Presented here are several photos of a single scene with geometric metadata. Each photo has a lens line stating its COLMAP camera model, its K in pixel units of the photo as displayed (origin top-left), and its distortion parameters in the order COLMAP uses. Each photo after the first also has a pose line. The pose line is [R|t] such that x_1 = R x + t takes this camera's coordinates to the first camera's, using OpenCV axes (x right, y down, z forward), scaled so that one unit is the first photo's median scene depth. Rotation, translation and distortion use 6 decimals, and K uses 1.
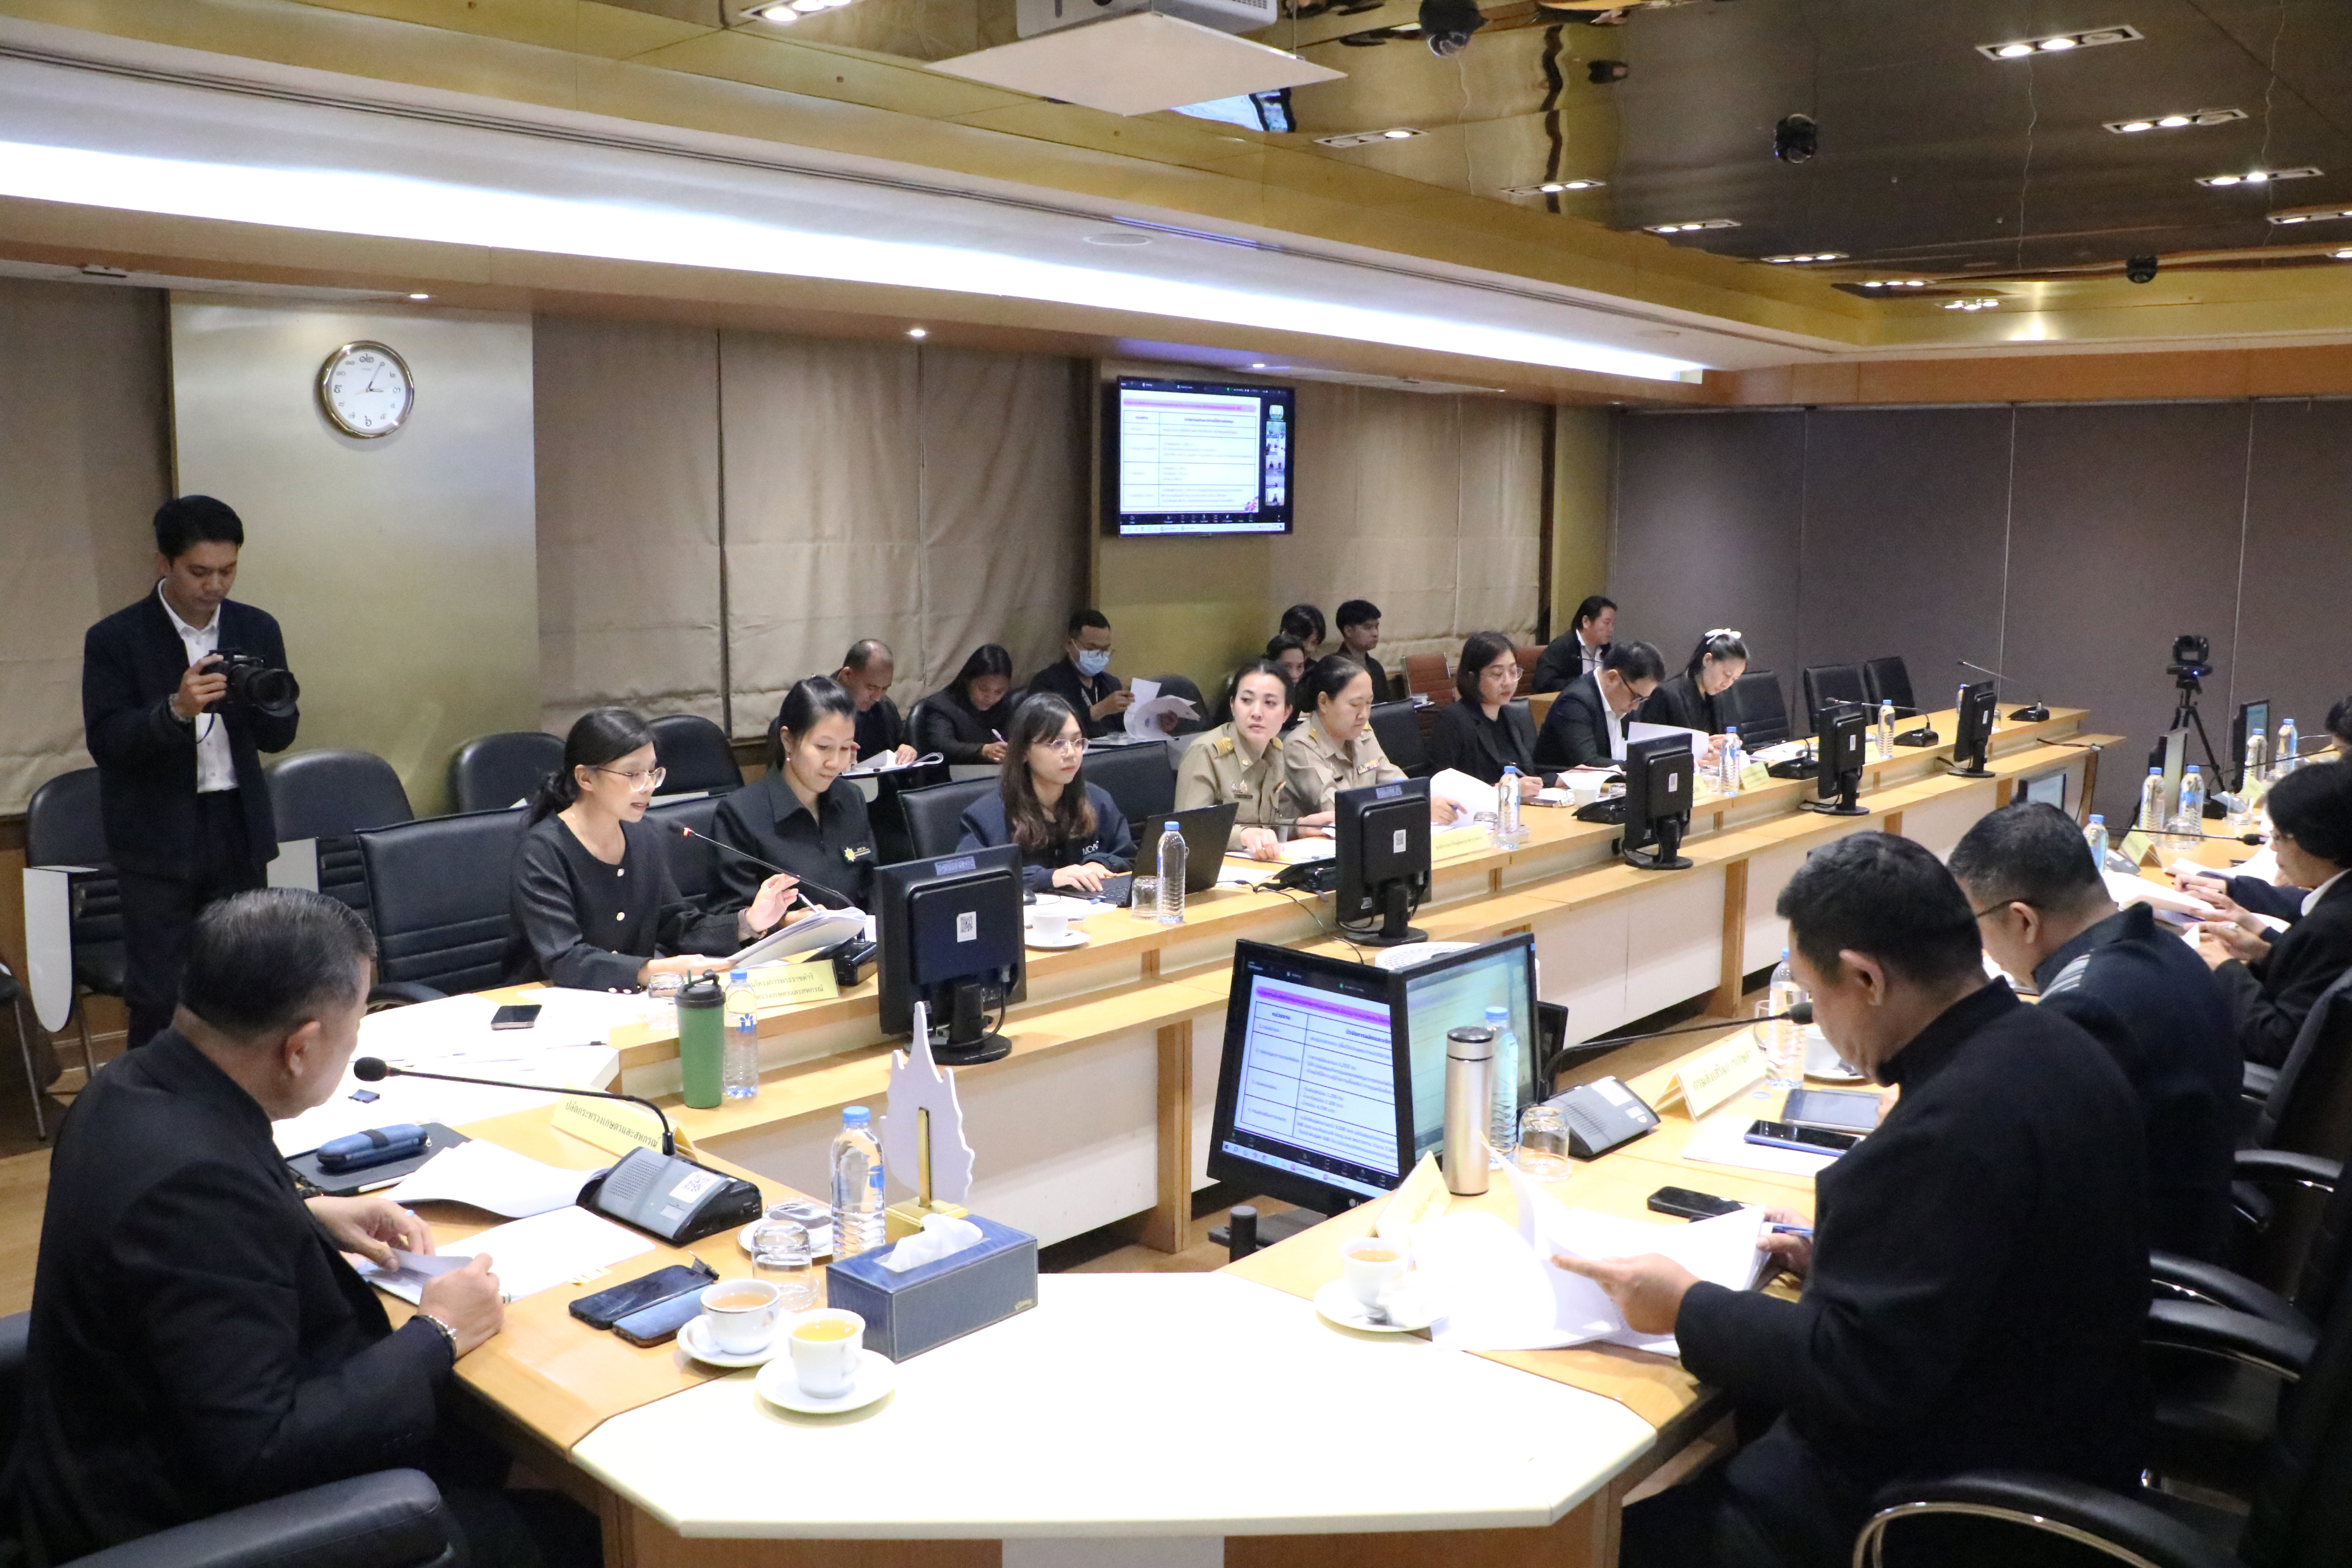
lens RADIAL K [[1885.3, 0, 1176.0], [0, 1885.3, 784.0], [0, 0, 1]] dist [-0.110310, 0.003128]
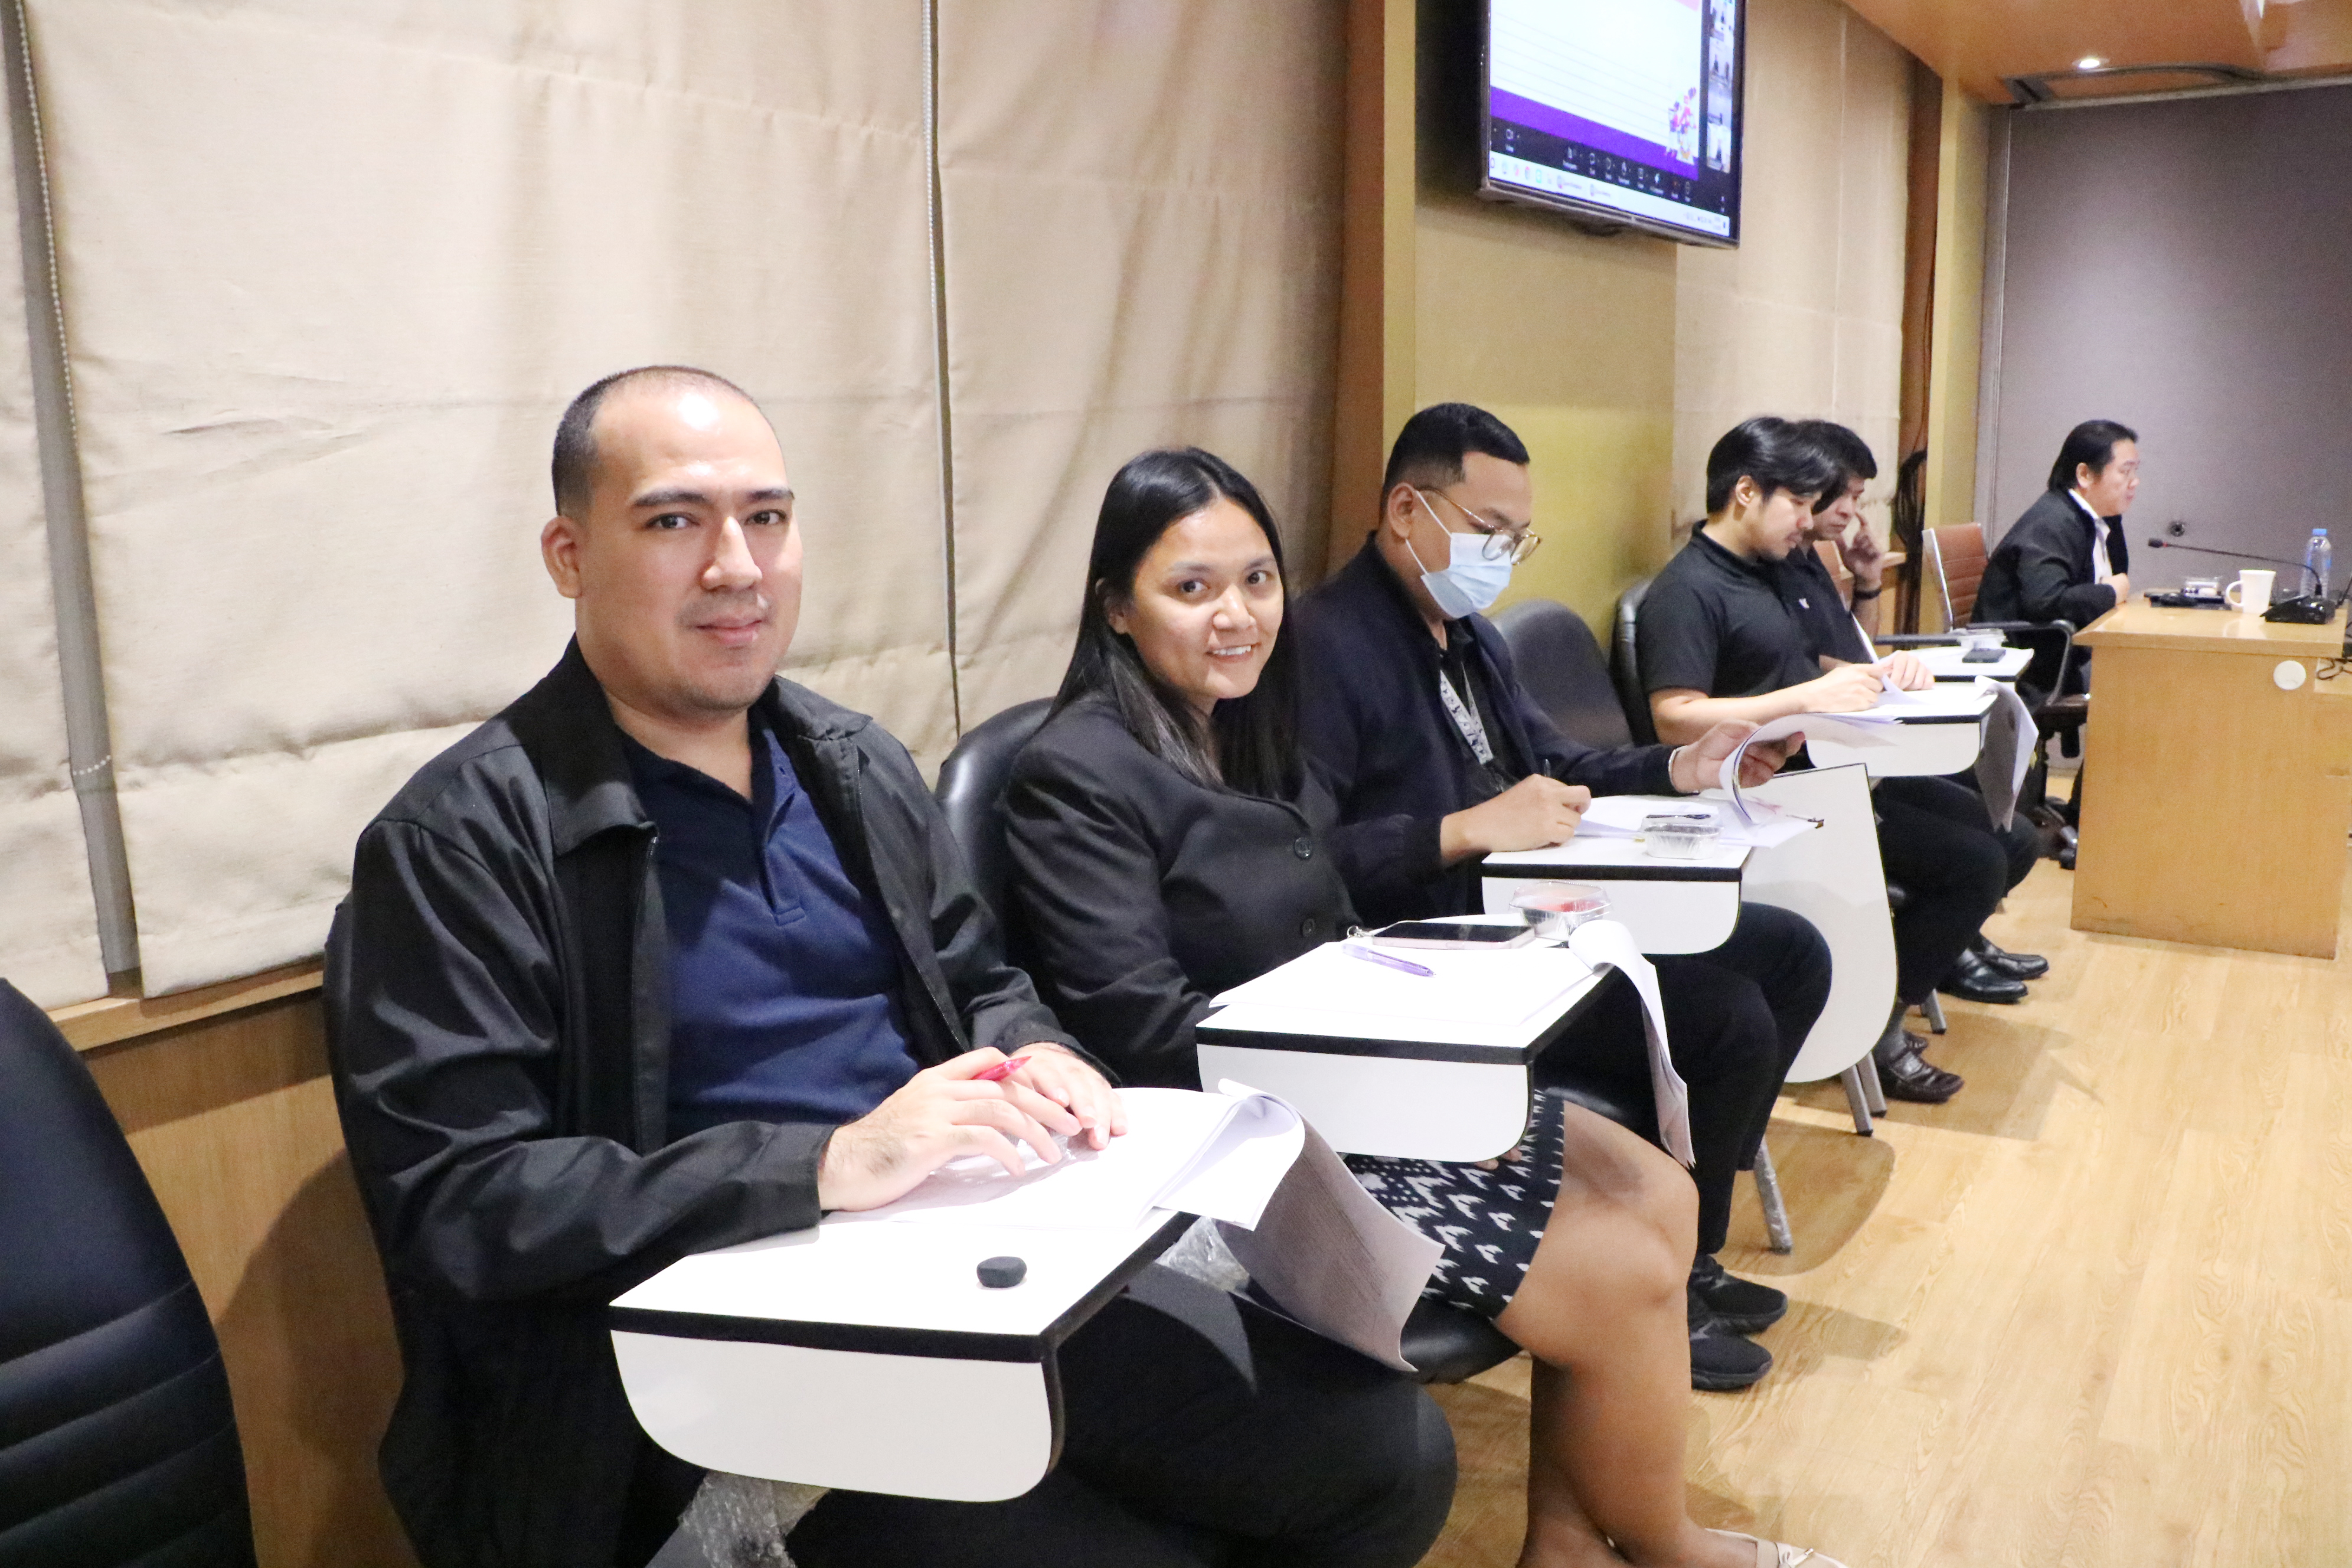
lens RADIAL K [[1885.3, 0, 1176.0], [0, 1885.3, 784.0], [0, 0, 1]] dist [-0.110310, 0.003128]
pose [[0.989284, -0.036637, 0.141334, -0.158829], [0.029429, 0.998174, 0.052755, -0.055011], [-0.143009, -0.048030, 0.988555, 0.815446]]
